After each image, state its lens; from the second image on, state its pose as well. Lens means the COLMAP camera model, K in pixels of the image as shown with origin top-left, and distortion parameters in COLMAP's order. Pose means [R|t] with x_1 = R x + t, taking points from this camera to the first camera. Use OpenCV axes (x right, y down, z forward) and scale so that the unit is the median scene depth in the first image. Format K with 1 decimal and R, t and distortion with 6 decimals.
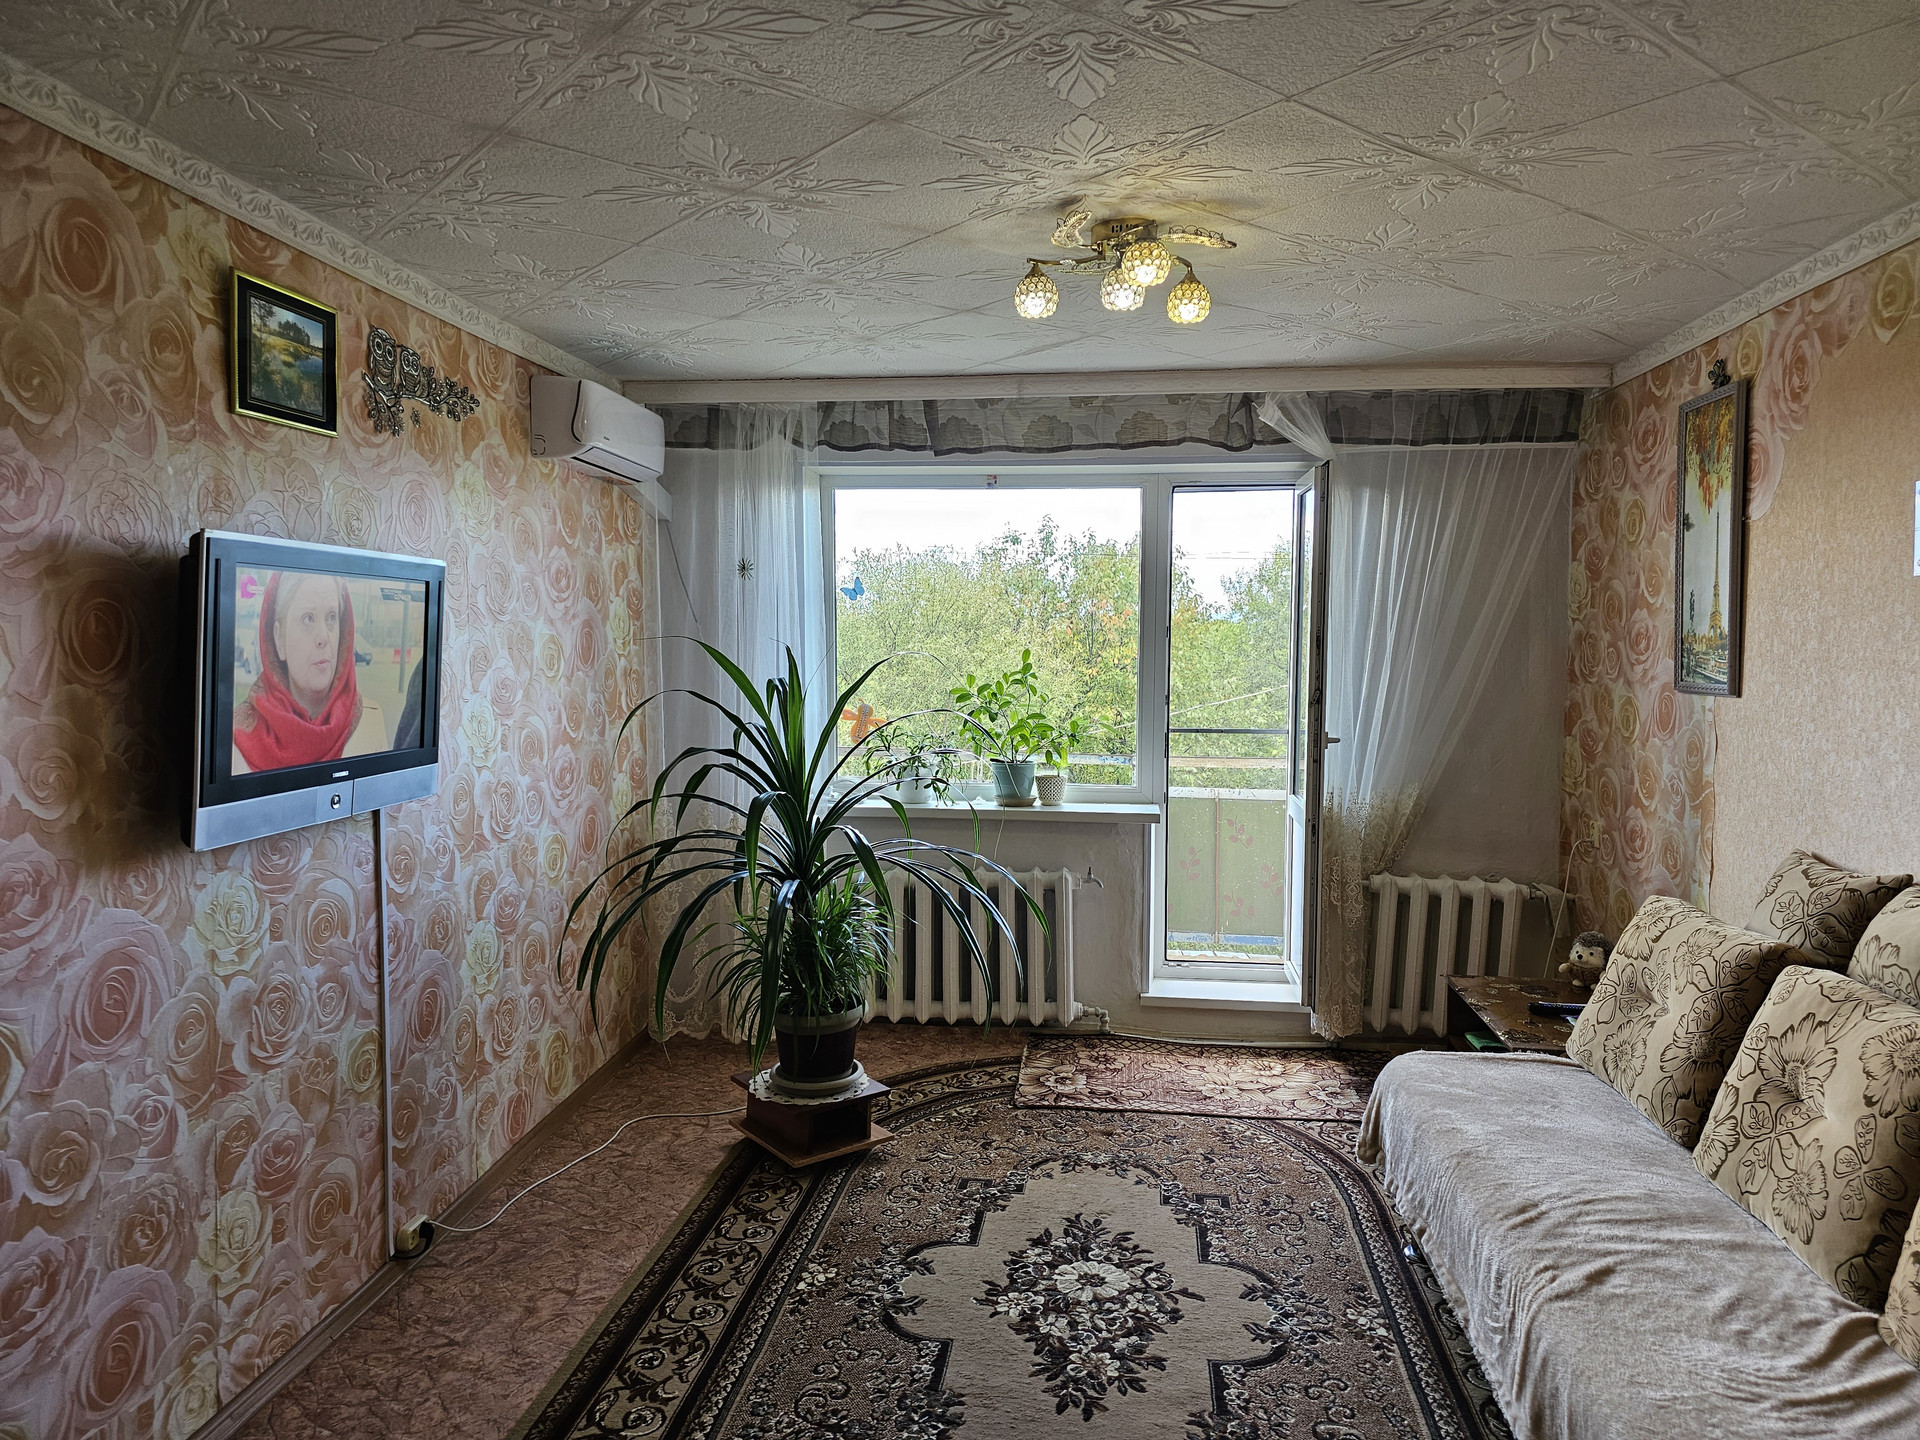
lens RADIAL K [[1297.8, 0, 958.6], [0, 1297.8, 729.2], [0, 0, 1]] dist [0.097527, -0.112537]
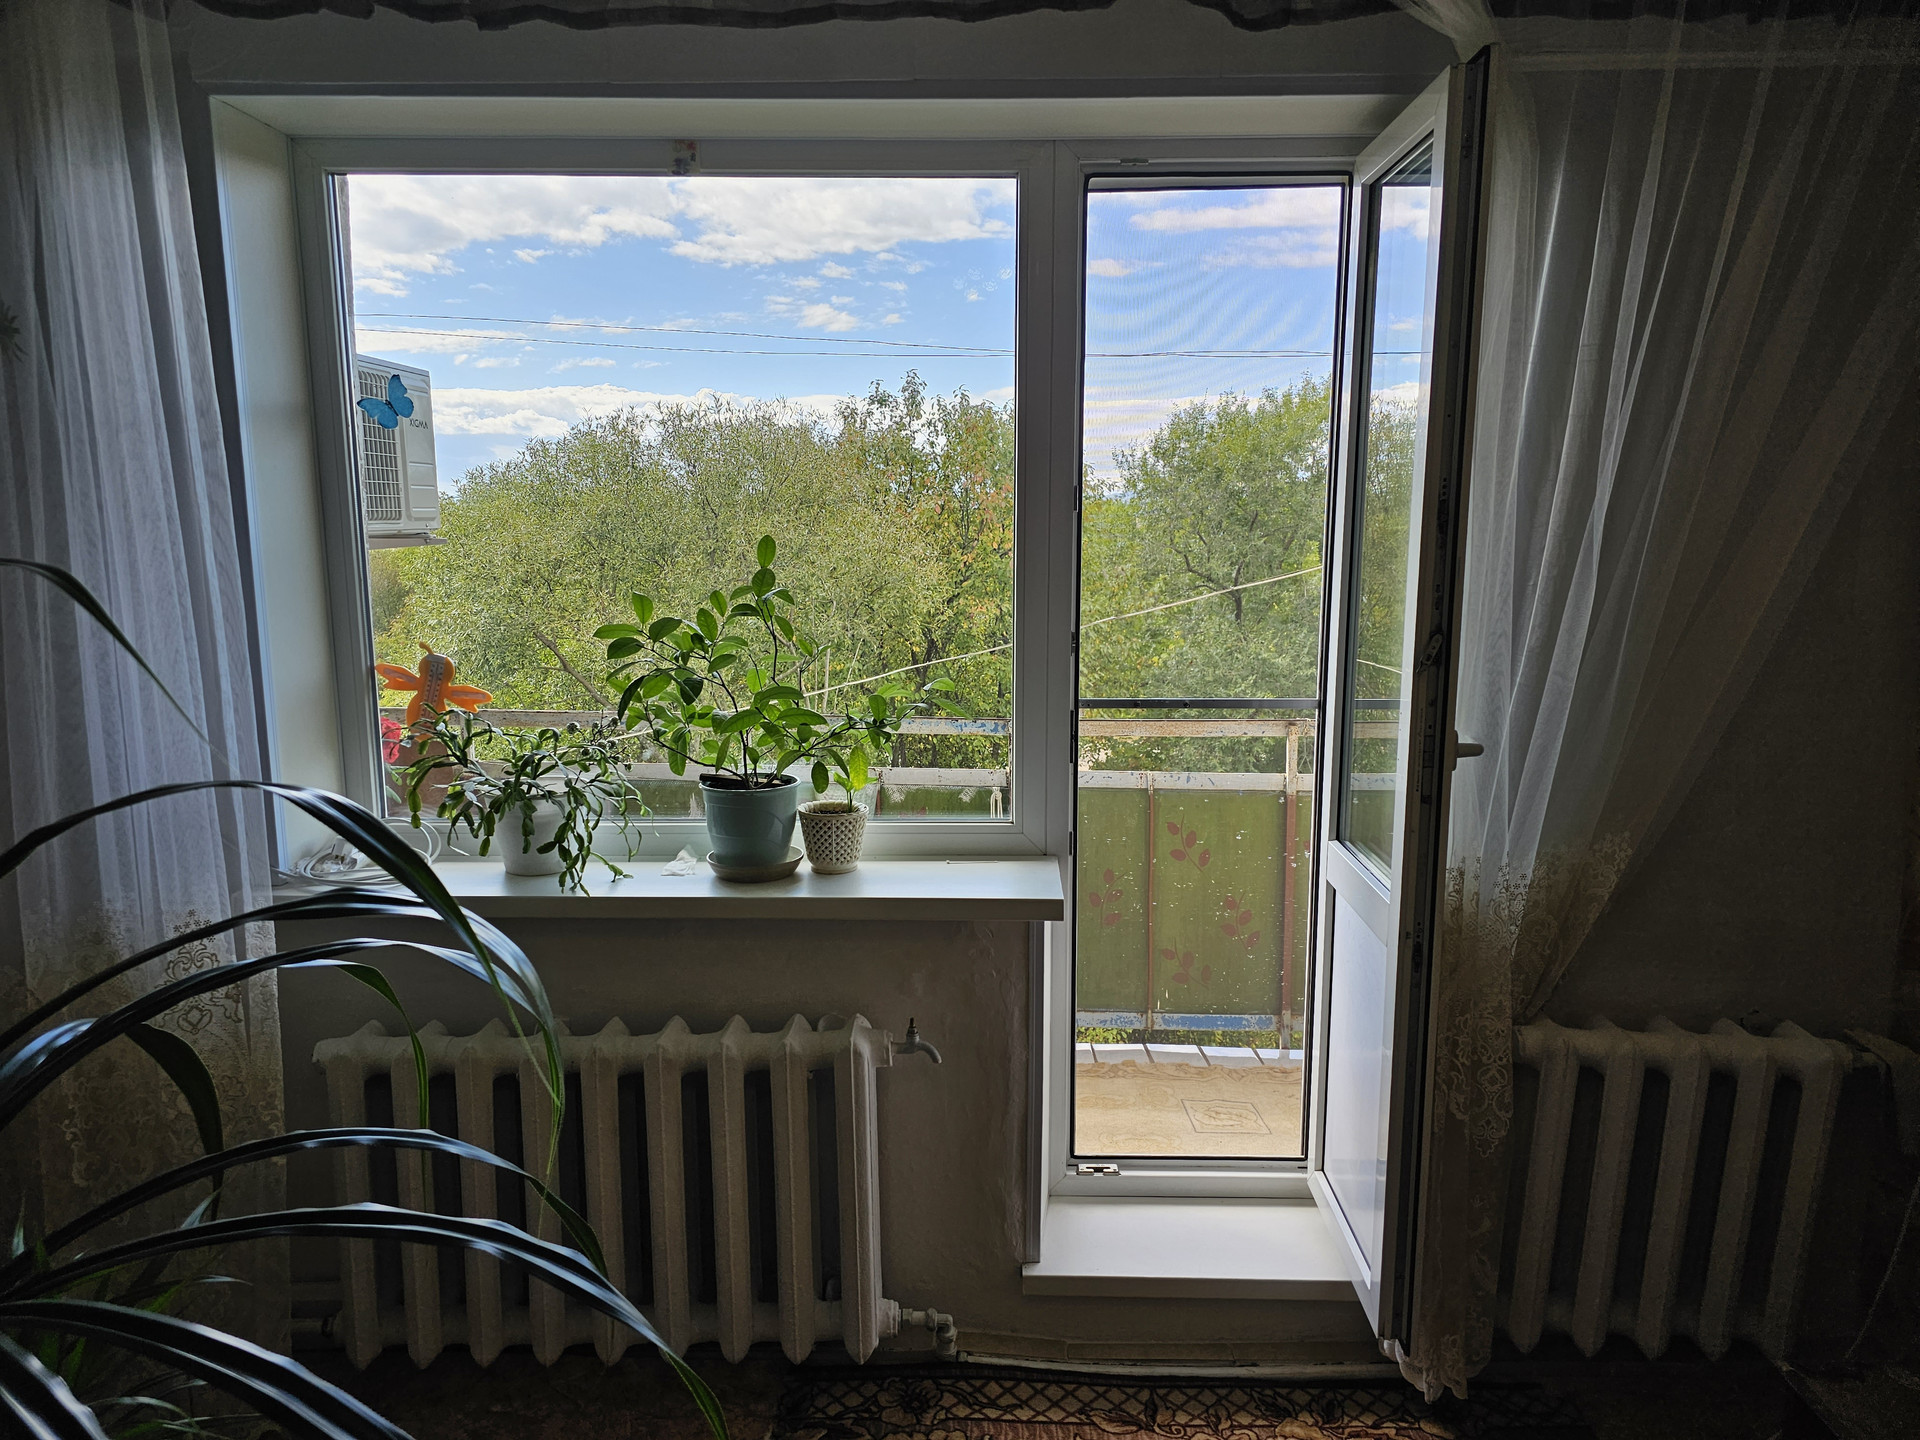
lens RADIAL K [[1297.8, 0, 958.6], [0, 1297.8, 729.2], [0, 0, 1]] dist [0.097527, -0.112537]
pose [[0.996094, -0.018238, 0.086397, 0.078559], [0.010496, 0.995956, 0.089227, -0.034851], [-0.087675, -0.087971, 0.992257, 0.545388]]
